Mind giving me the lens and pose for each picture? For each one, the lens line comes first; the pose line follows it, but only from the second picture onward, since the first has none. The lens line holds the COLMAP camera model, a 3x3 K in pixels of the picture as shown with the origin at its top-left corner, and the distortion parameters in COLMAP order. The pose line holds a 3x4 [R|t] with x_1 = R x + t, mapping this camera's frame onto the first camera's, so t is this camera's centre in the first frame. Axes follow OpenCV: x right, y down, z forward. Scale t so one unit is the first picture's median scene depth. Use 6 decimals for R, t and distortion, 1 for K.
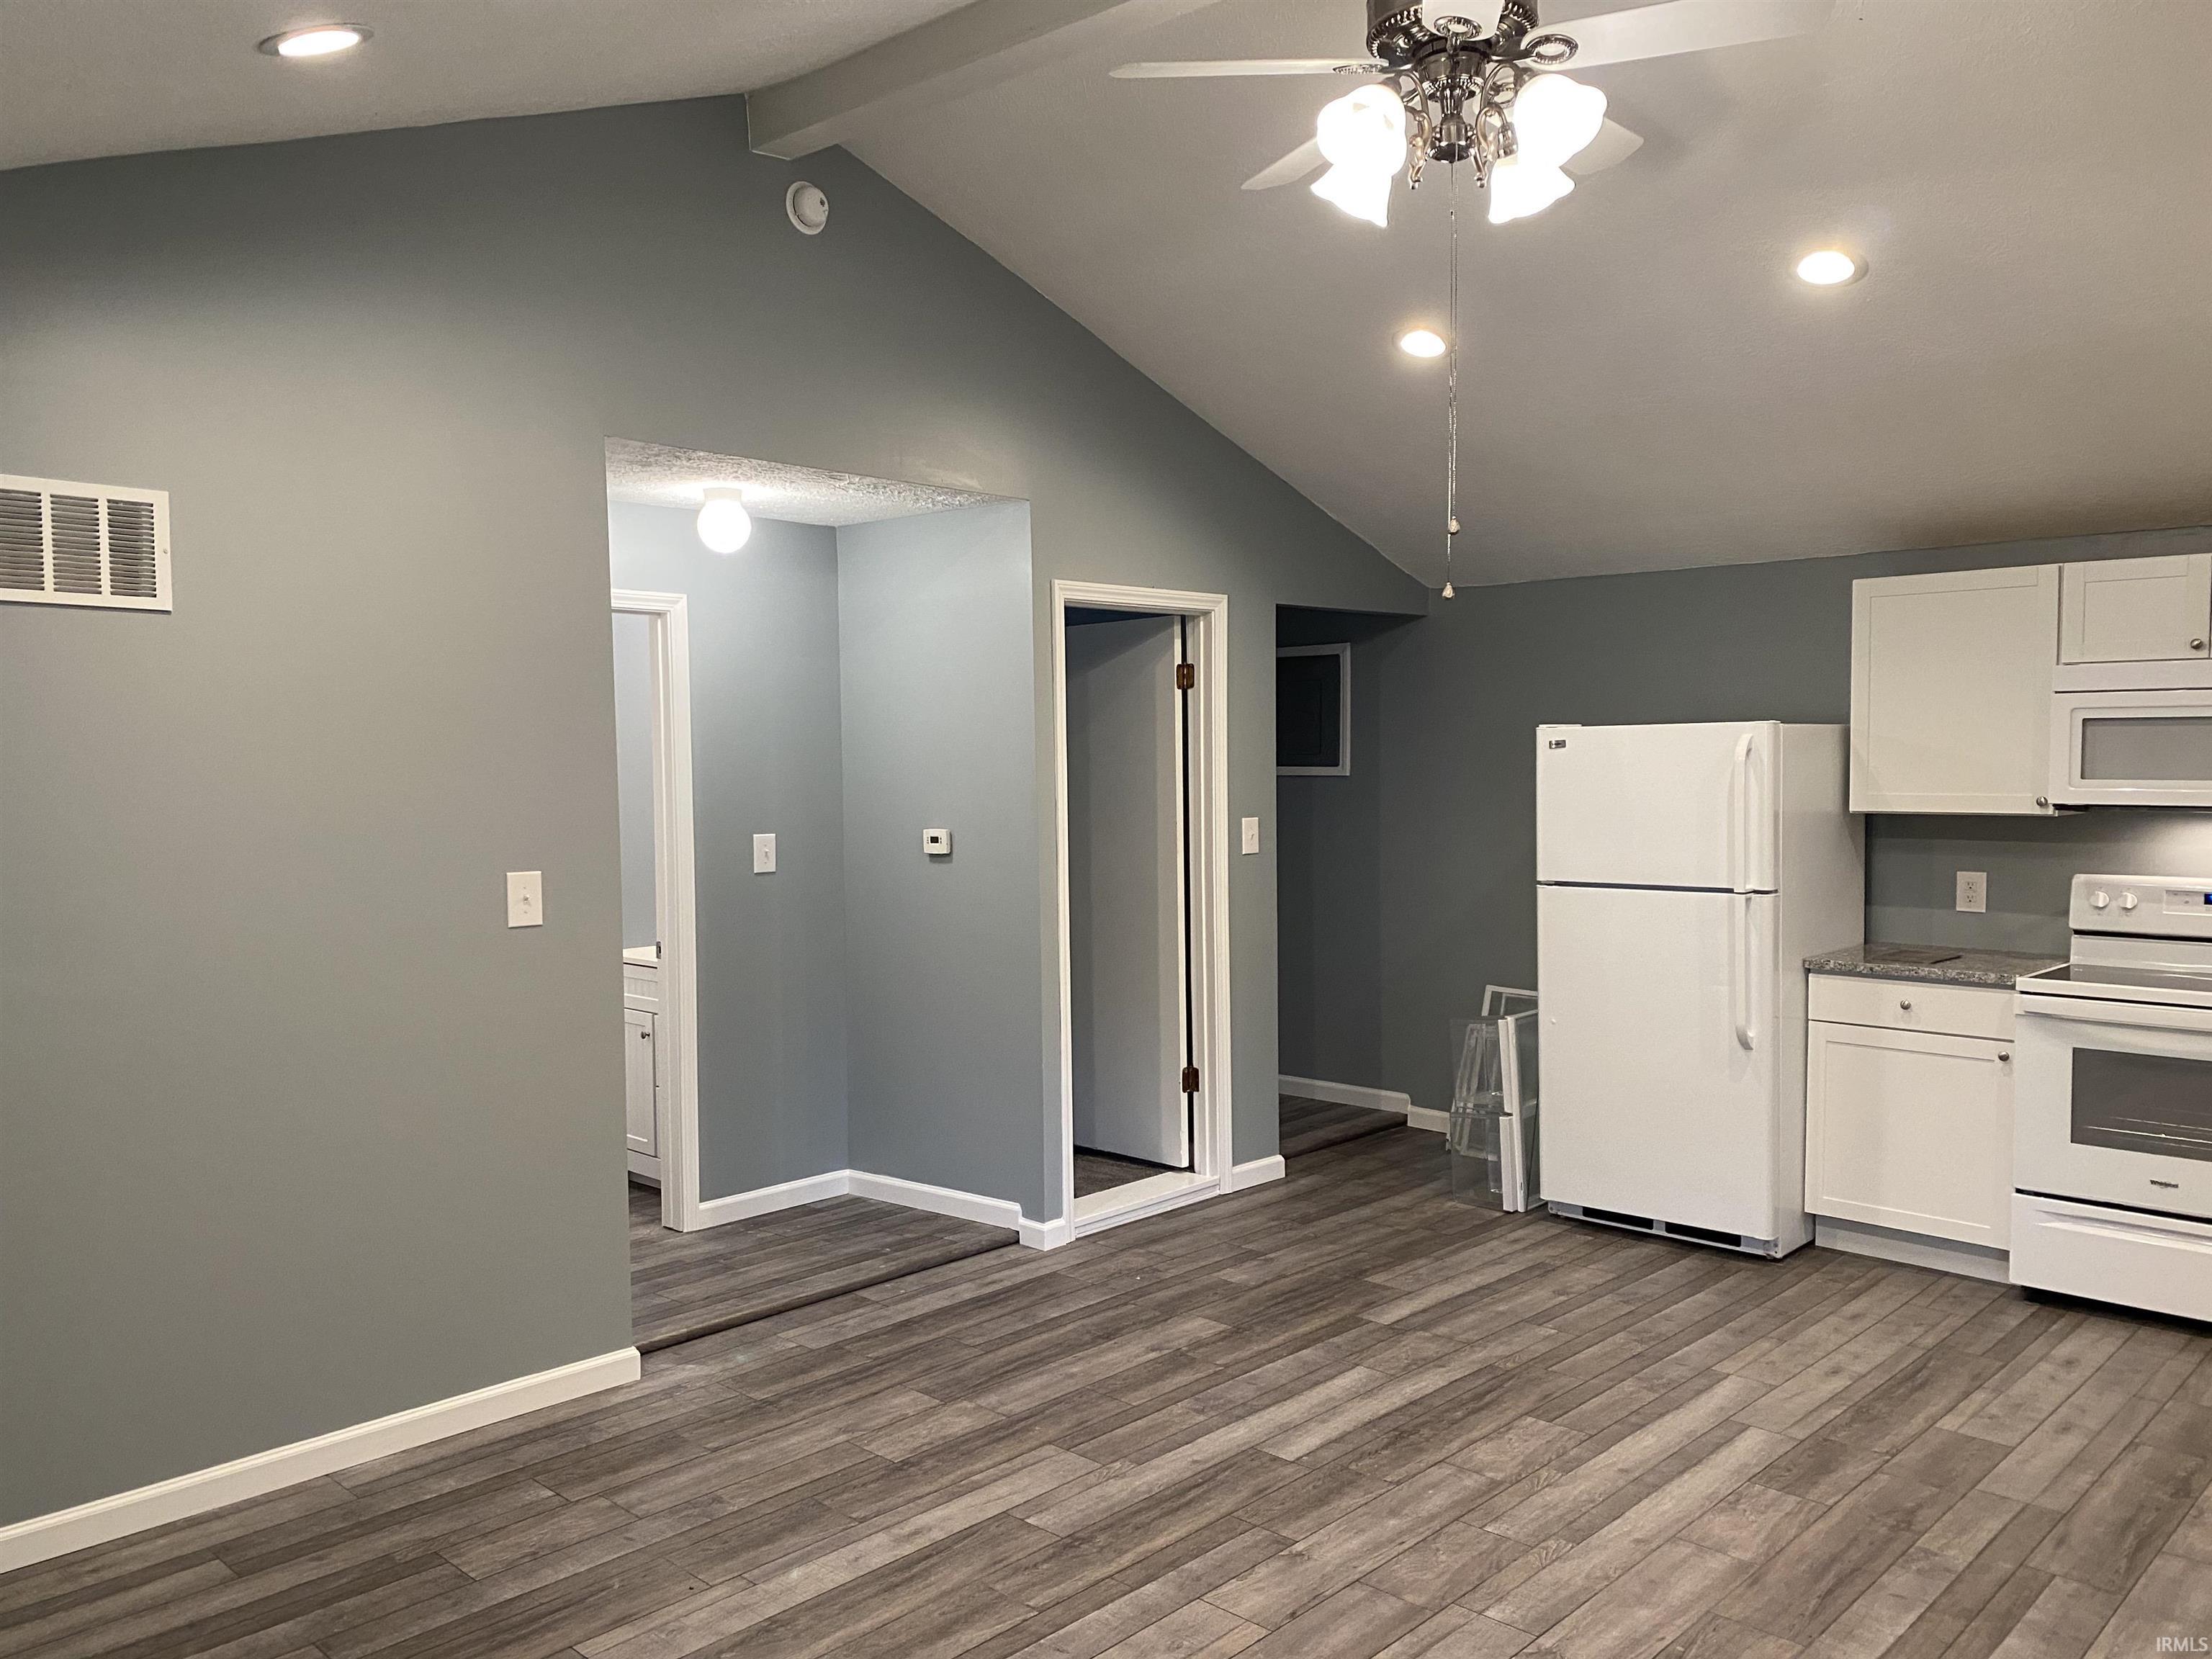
lens RADIAL K [[1743.9, 0, 1083.4], [0, 1743.9, 842.4], [0, 0, 1]] dist [0.027172, 0.012045]
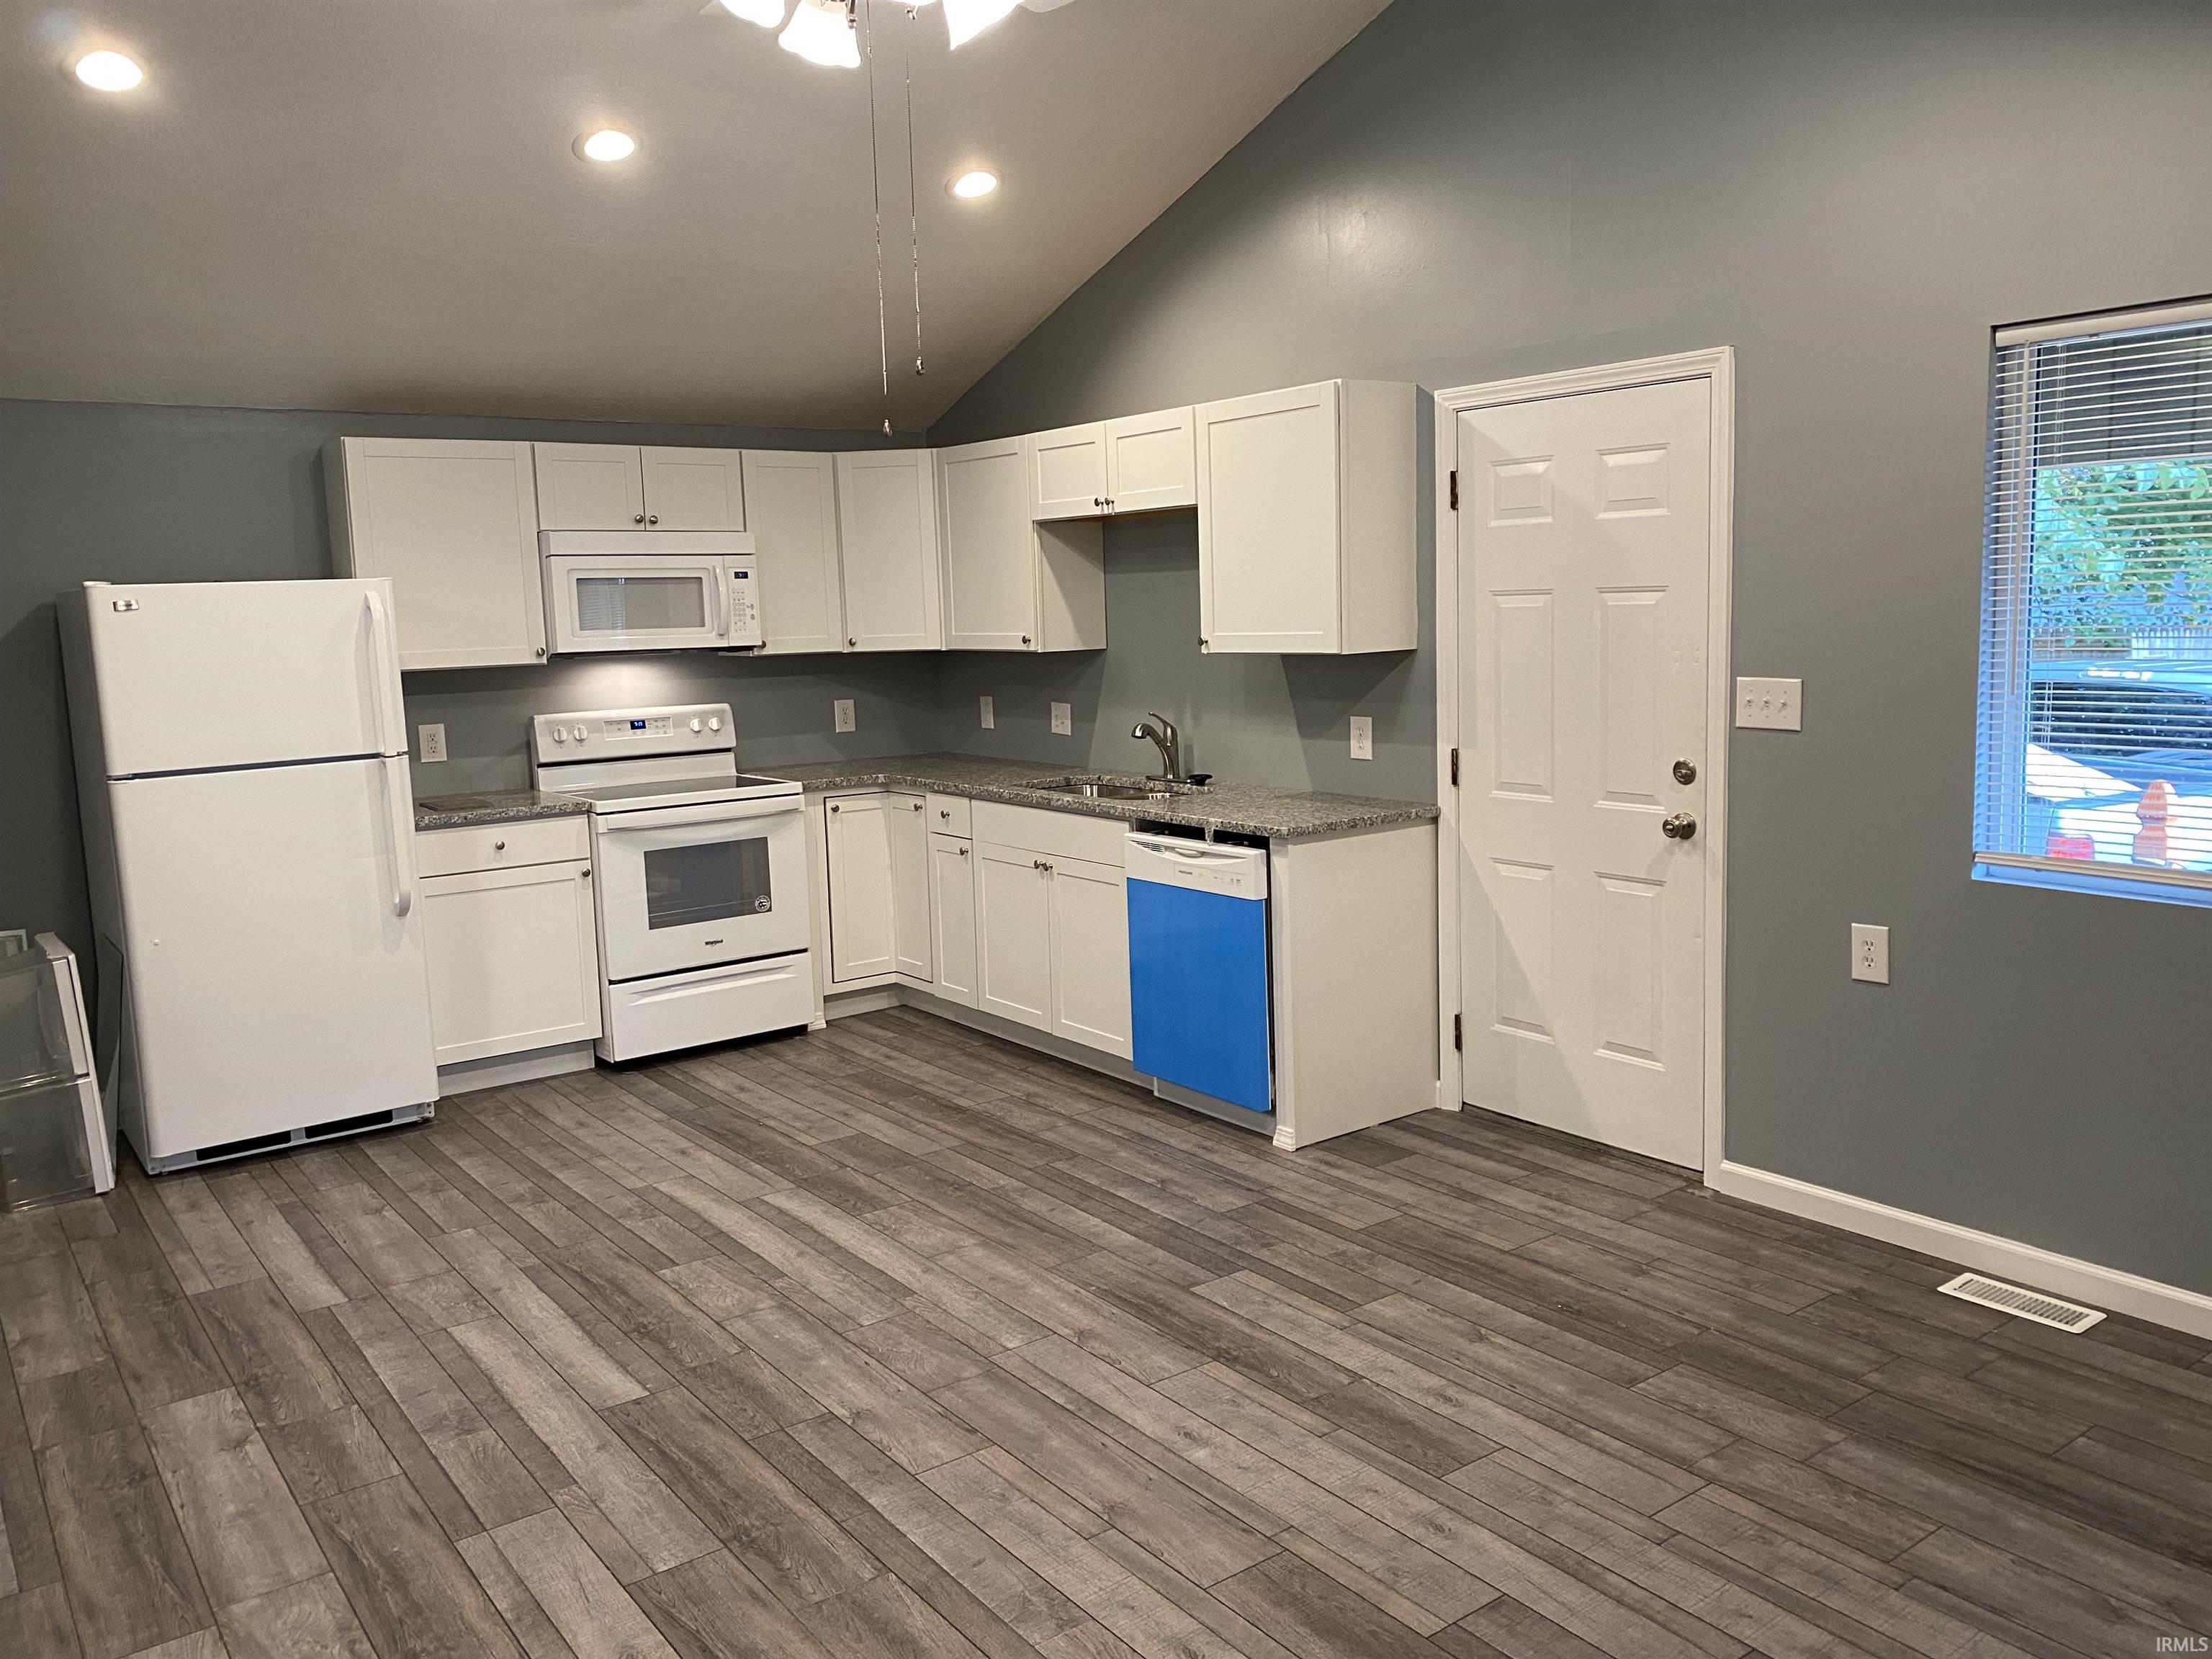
lens RADIAL K [[1743.9, 0, 1082.6], [0, 1743.9, 817.7], [0, 0, 1]] dist [0.027172, 0.012045]
pose [[0.149781, -0.122764, 0.981068, -0.613287], [0.083641, 0.990278, 0.111147, -0.015615], [-0.985175, 0.065410, 0.158593, 0.556152]]
